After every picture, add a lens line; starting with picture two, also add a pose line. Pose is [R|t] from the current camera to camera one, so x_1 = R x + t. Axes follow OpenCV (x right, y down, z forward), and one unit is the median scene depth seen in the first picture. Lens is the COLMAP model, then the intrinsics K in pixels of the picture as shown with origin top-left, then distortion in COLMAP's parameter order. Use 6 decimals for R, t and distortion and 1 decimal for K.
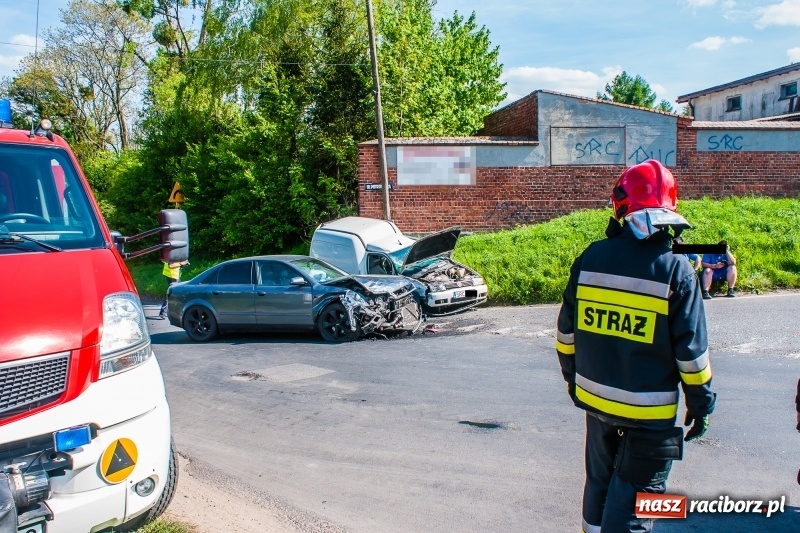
lens RADIAL K [[705.4, 0, 400.0], [0, 705.4, 266.5], [0, 0, 1]] dist [-0.147622, 0.000543]
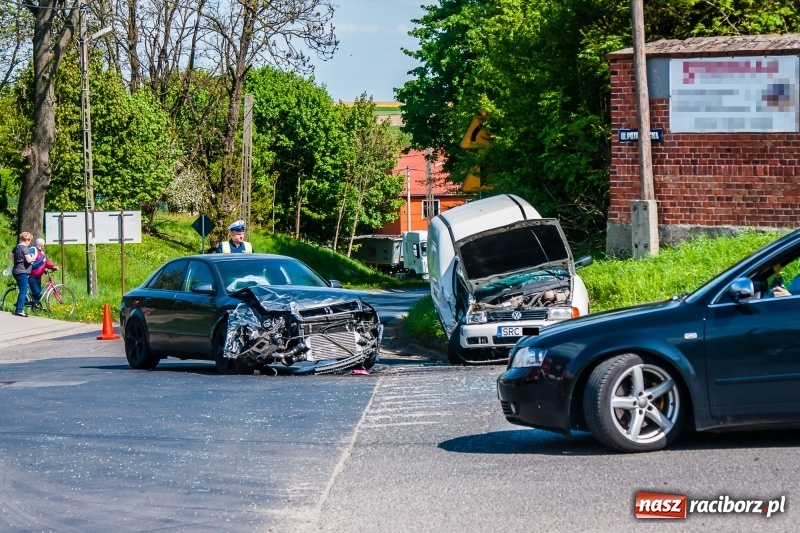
lens RADIAL K [[2356.4, 0, 400.0], [0, 2356.4, 266.5], [0, 0, 1]] dist [0.097875, 0.380417]
pose [[0.760277, 0.044527, -0.648071, 1.607877], [-0.054850, 0.998486, 0.004257, -0.023702], [0.647279, 0.032310, 0.761568, -0.733568]]
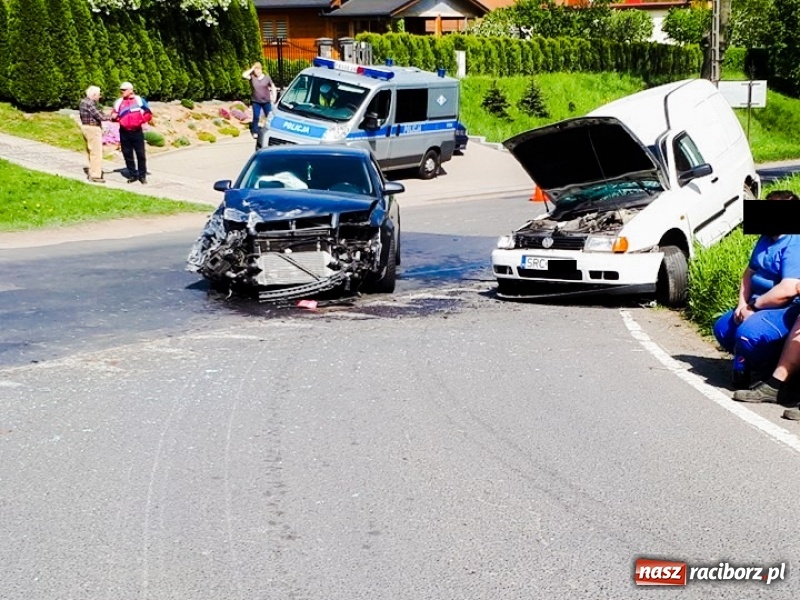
lens RADIAL K [[1393.7, 0, 398.8], [0, 1393.7, 225.3], [0, 0, 1]] dist [0.338346, -1.673700]
pose [[0.311033, 0.137192, -0.940445, 1.117776], [-0.067172, 0.990225, 0.122238, -0.110957], [0.948022, 0.025151, 0.317208, 0.758106]]
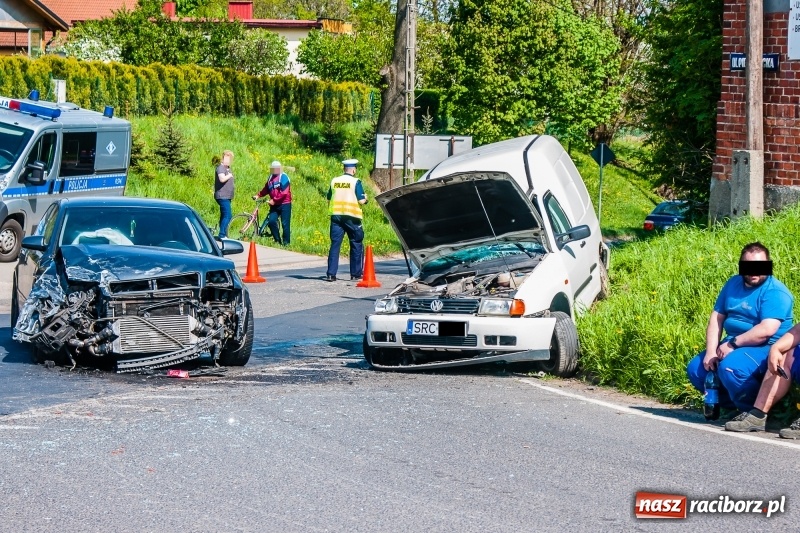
lens RADIAL K [[2139.6, 0, 400.0], [0, 2139.6, 266.5], [0, 0, 1]] dist [0.046550, 0.698584]
pose [[0.548717, 0.108697, -0.828912, 1.403034], [-0.100156, 0.992917, 0.063903, -0.096454], [0.829987, 0.047956, 0.555717, 0.319481]]
